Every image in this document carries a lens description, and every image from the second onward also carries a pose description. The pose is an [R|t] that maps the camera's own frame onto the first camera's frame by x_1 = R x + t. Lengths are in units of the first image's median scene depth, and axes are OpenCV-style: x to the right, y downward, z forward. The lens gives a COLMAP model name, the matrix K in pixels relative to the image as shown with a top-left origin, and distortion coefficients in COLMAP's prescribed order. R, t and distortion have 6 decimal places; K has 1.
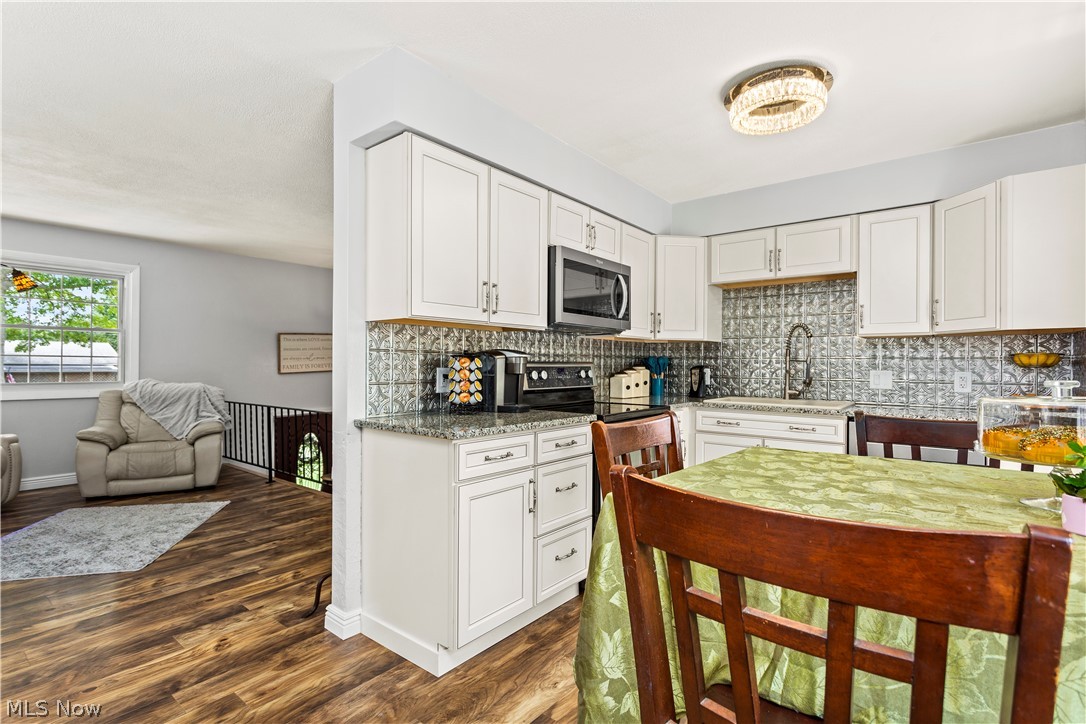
lens RADIAL K [[516.6, 0, 545.0], [0, 516.6, 369.1], [0, 0, 1]] dist [0.000775, 0.000677]
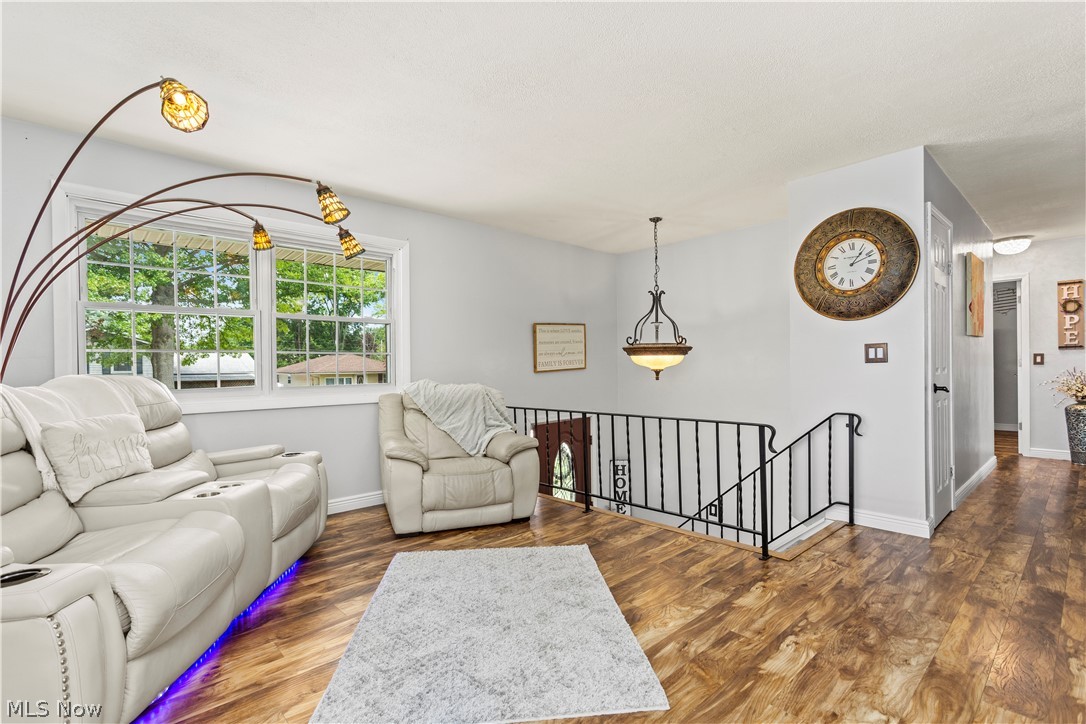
lens RADIAL K [[516.6, 0, 545.0], [0, 516.6, 369.1], [0, 0, 1]] dist [0.000775, 0.000677]
pose [[0.986490, -0.021952, -0.162343, -0.582916], [0.021138, 0.999754, -0.006738, 0.015436], [0.162451, 0.003215, 0.986711, 0.299695]]
